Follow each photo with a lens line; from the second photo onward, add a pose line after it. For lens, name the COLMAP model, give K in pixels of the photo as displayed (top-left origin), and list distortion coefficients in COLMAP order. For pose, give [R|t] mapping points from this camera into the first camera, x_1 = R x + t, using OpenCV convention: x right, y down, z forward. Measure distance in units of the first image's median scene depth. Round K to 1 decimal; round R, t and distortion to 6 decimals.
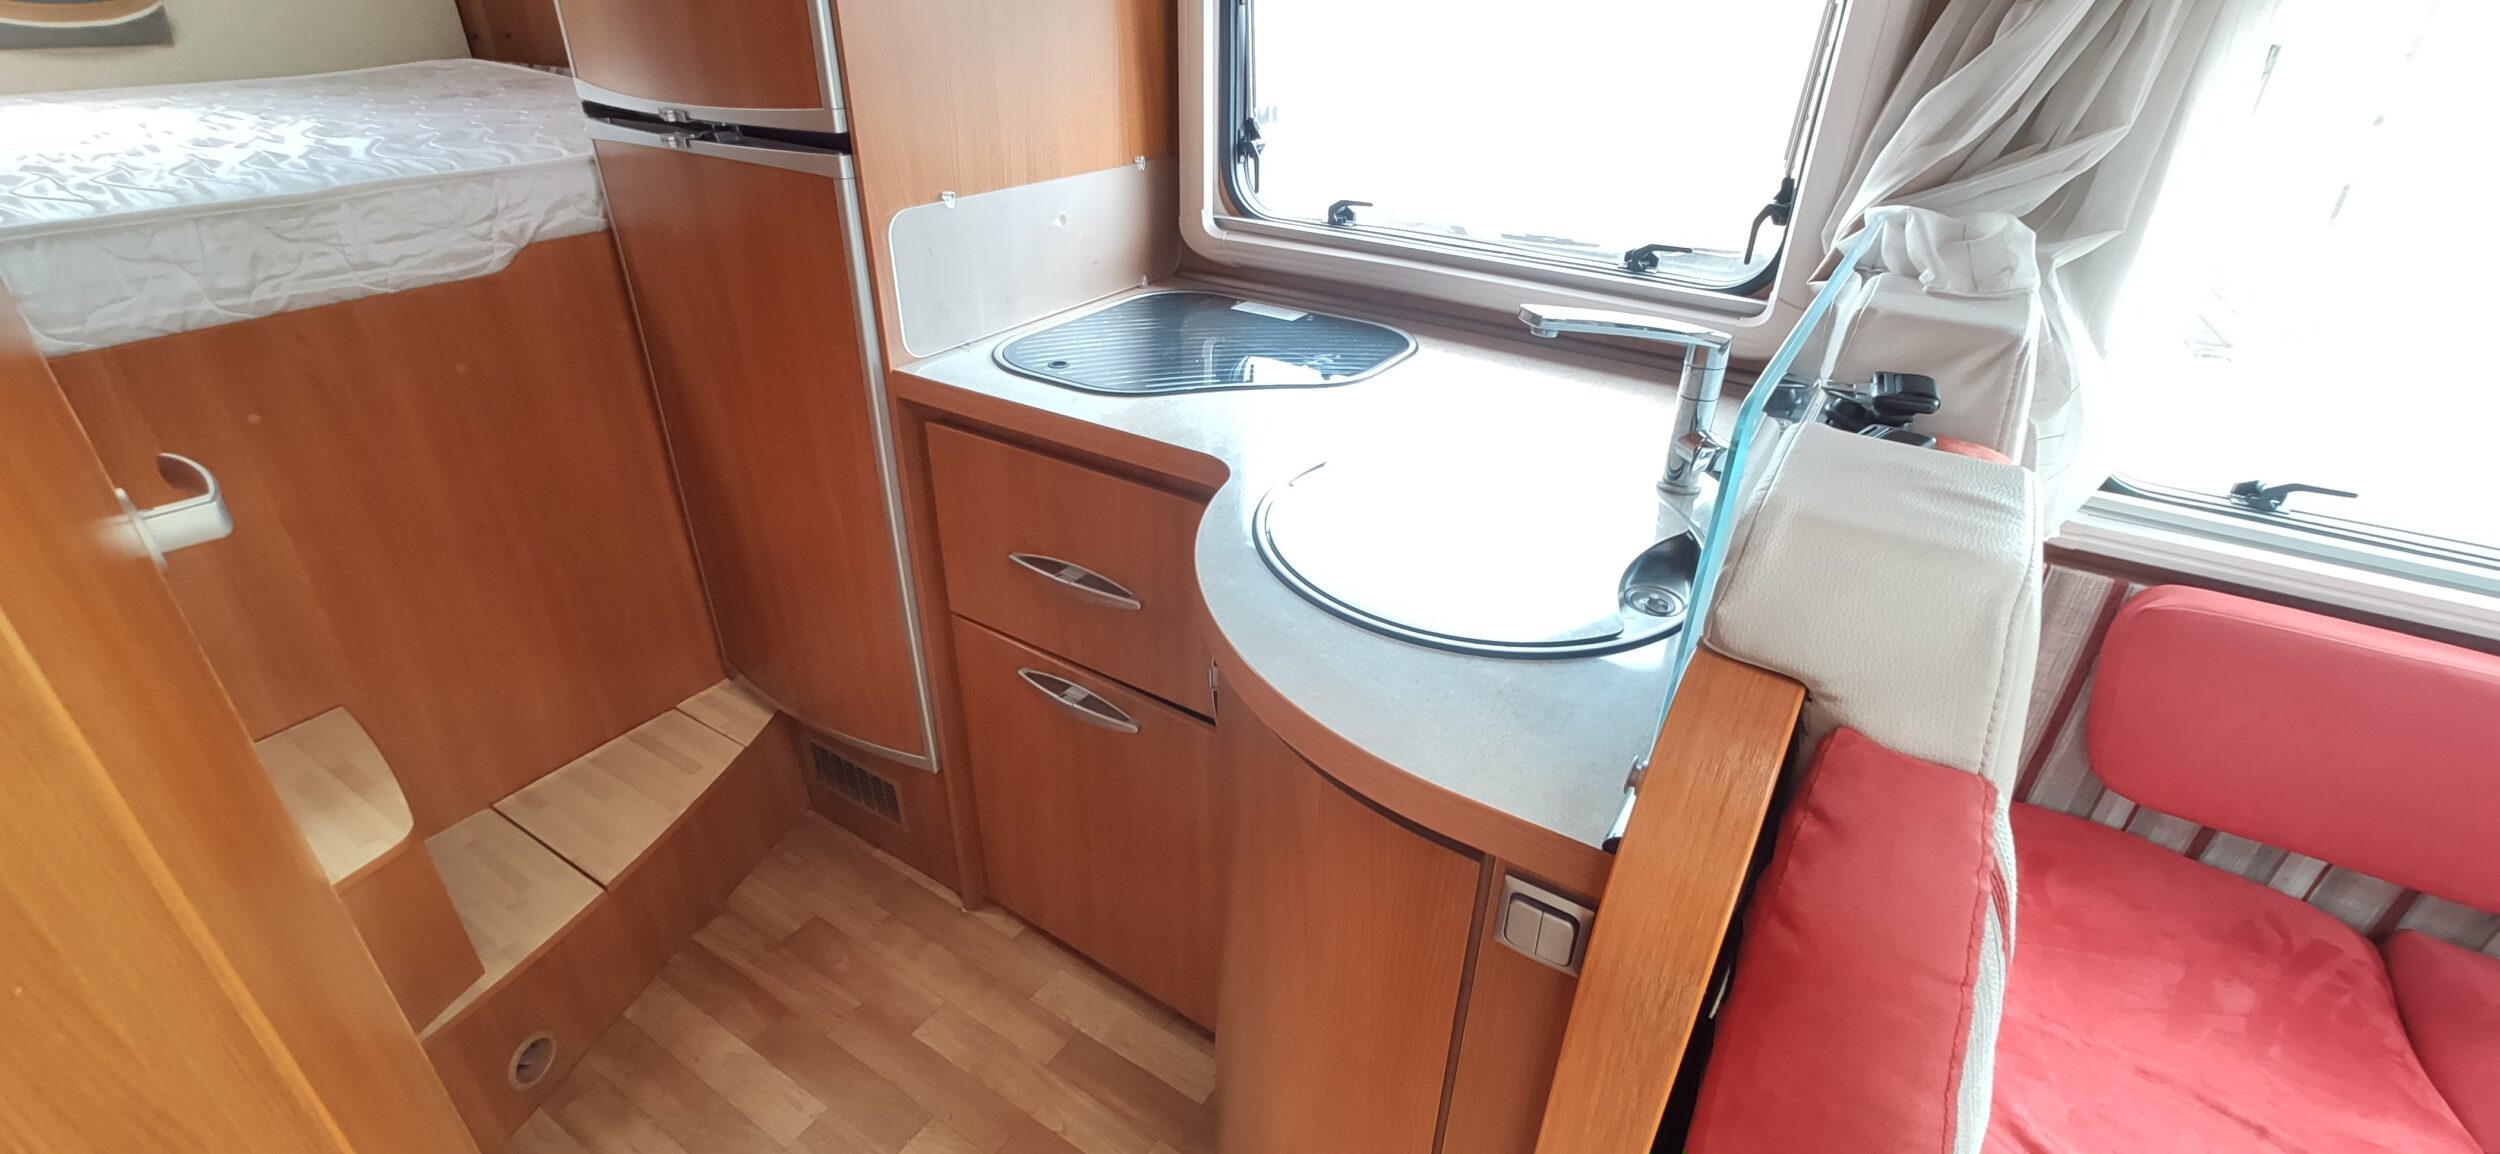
lens RADIAL K [[1090.2, 0, 1260.3], [0, 1090.2, 573.7], [0, 0, 1]] dist [-0.034107, 0.018398]
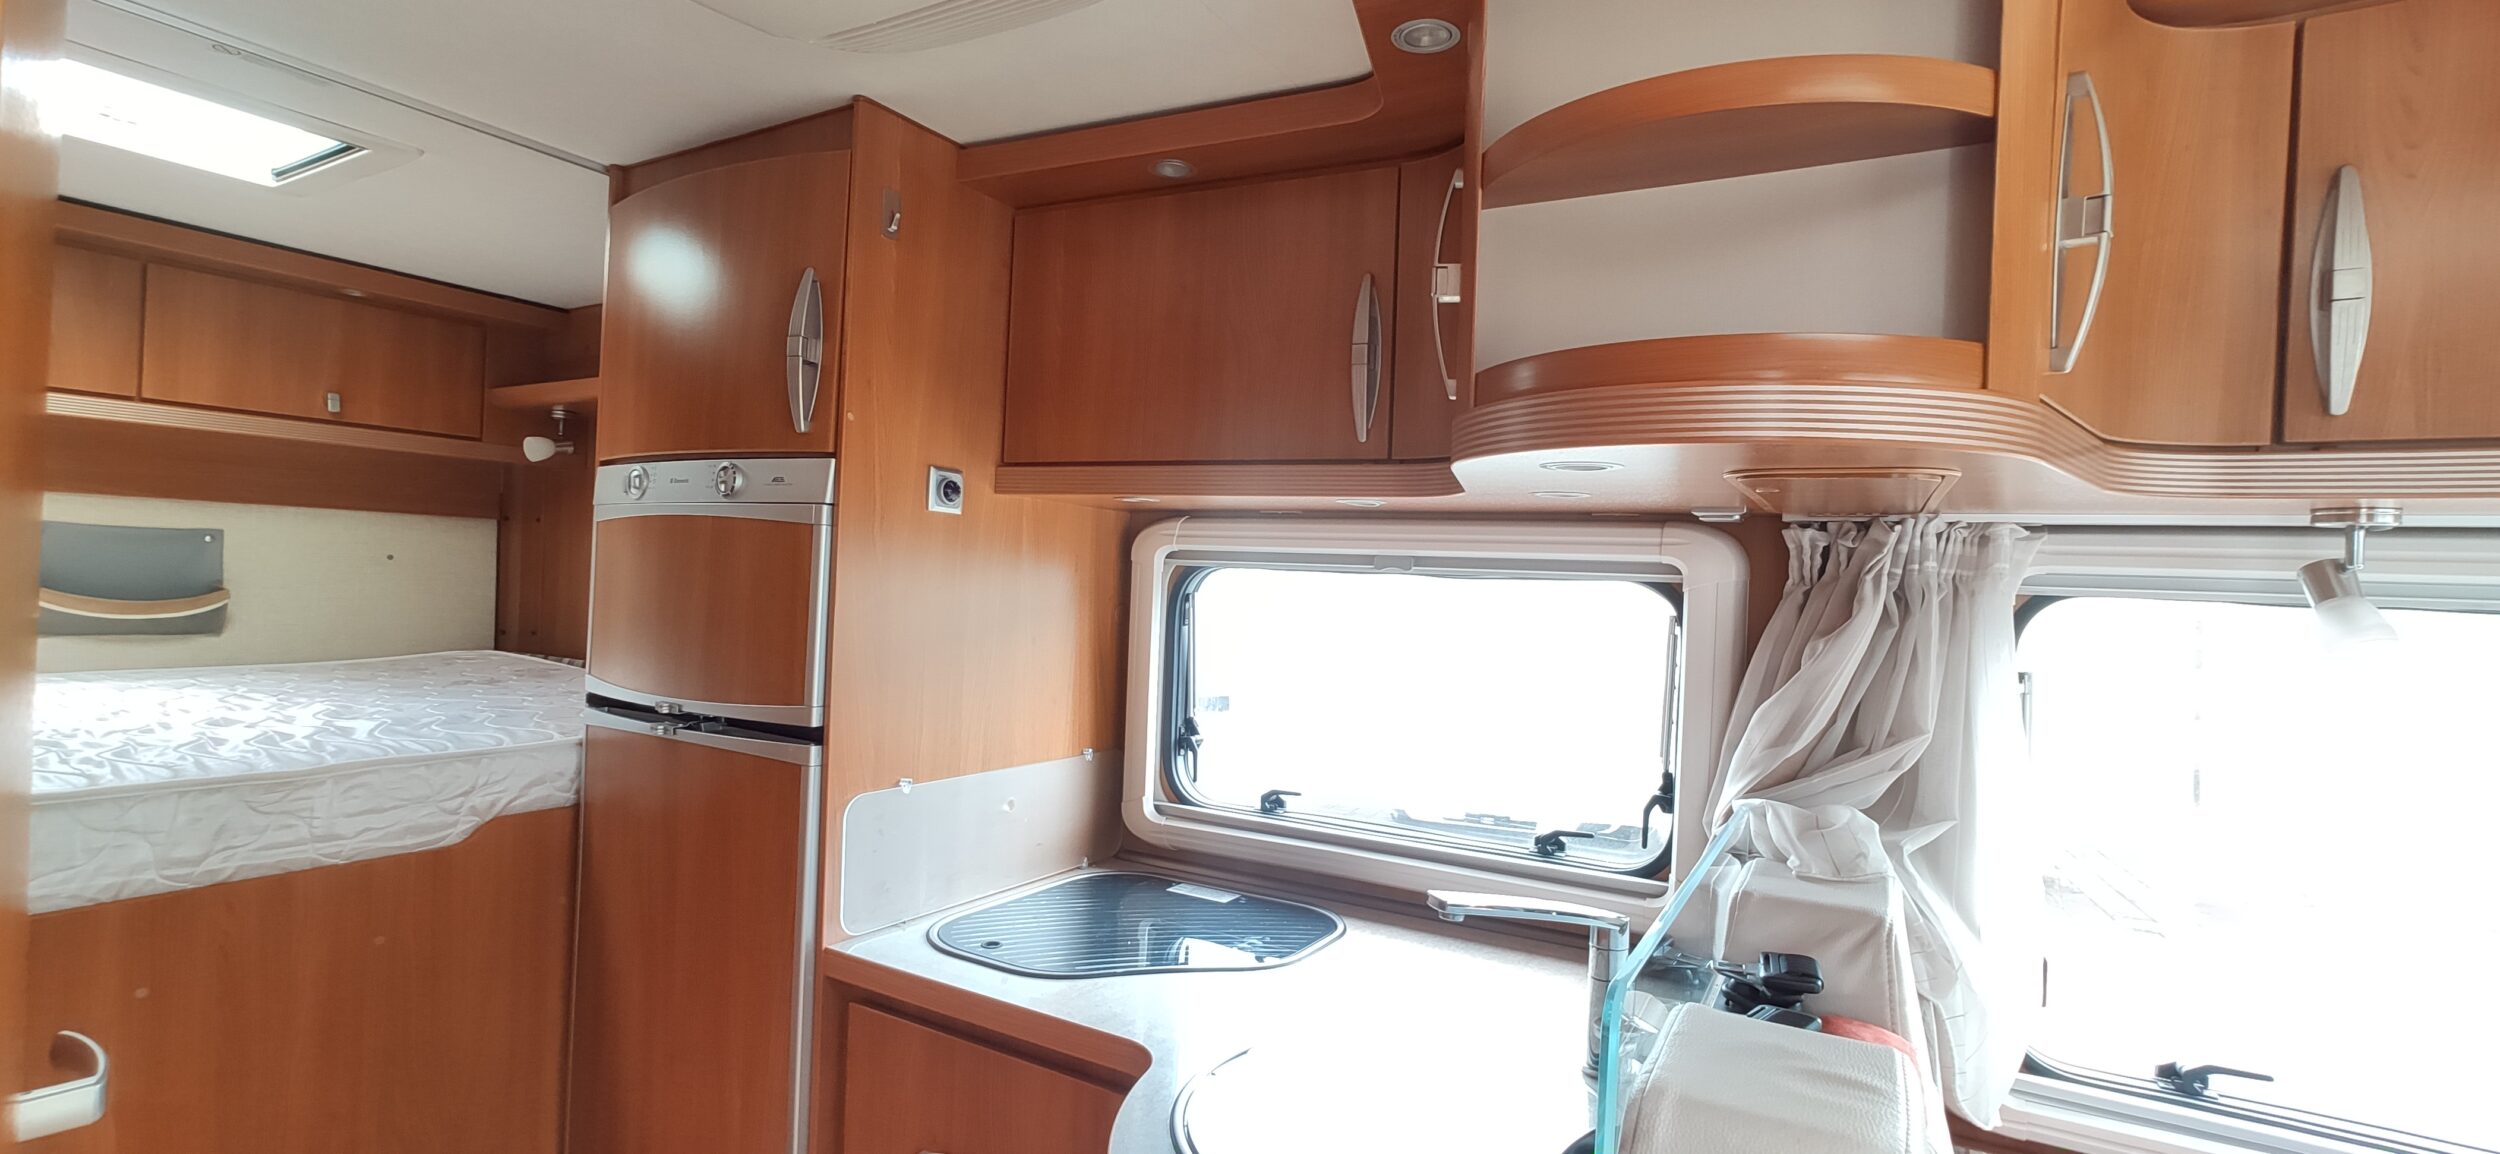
lens RADIAL K [[1090.2, 0, 1260.3], [0, 1090.2, 573.7], [0, 0, 1]] dist [-0.034107, 0.018398]
pose [[0.999072, 0.016887, 0.039619, 0.019734], [0.005009, 0.868114, -0.496340, 0.010165], [-0.042775, 0.496078, 0.867224, -0.060072]]
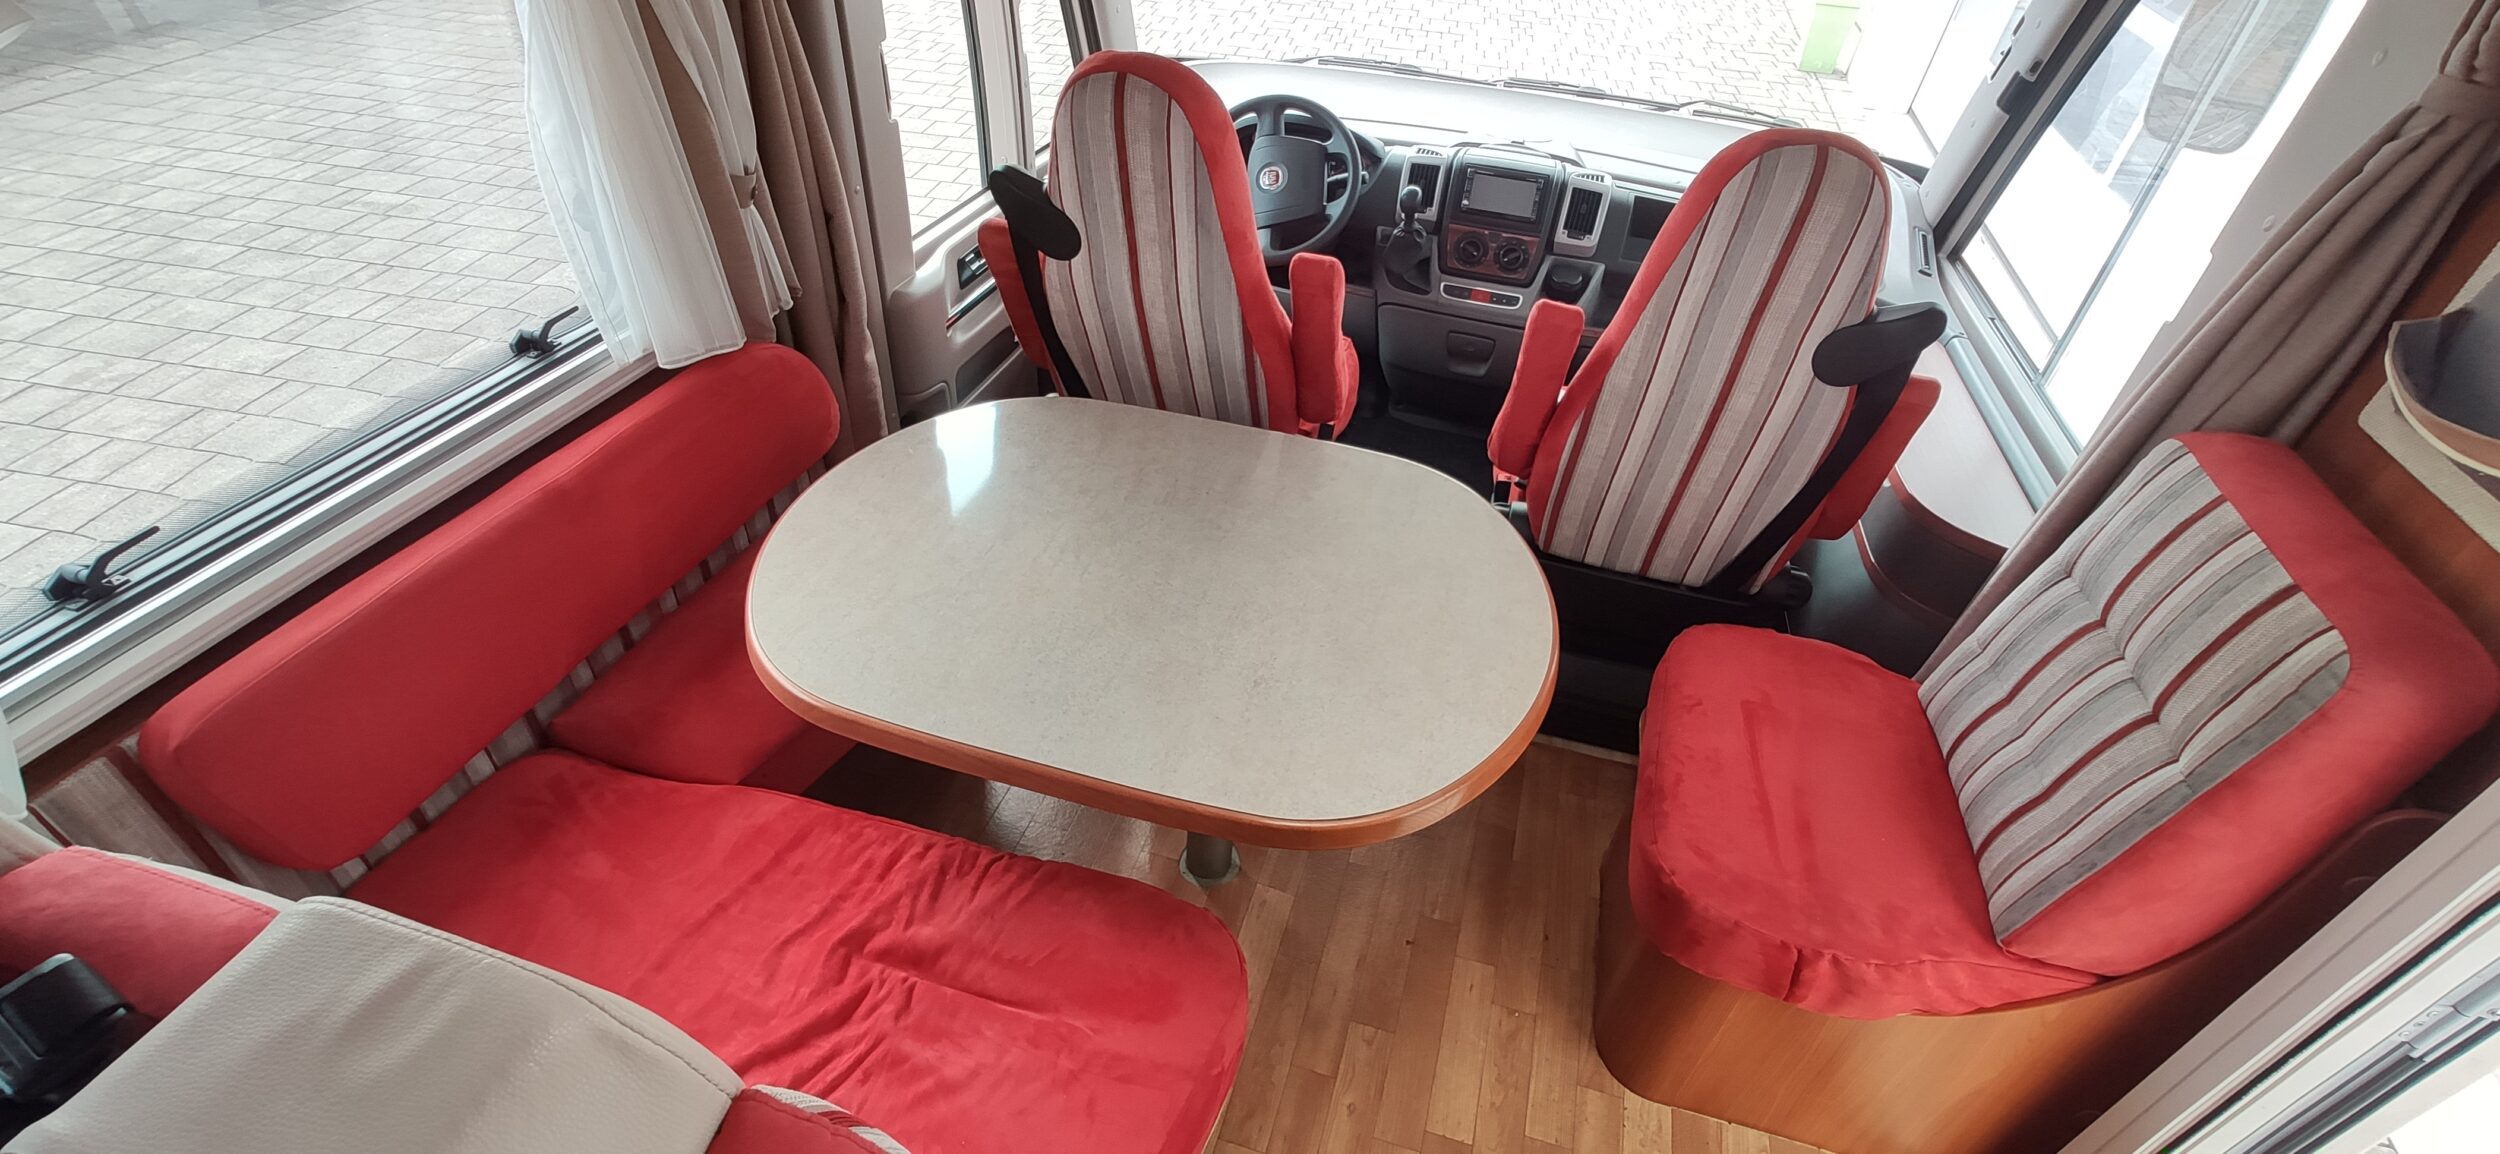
lens RADIAL K [[1090.2, 0, 1260.3], [0, 1090.2, 573.7], [0, 0, 1]] dist [-0.034107, 0.018398]
pose [[-0.276974, -0.623949, 0.730734, 0.036837], [0.408537, 0.611857, 0.677295, -0.251682], [-0.869703, 0.486125, 0.085438, 0.087374]]
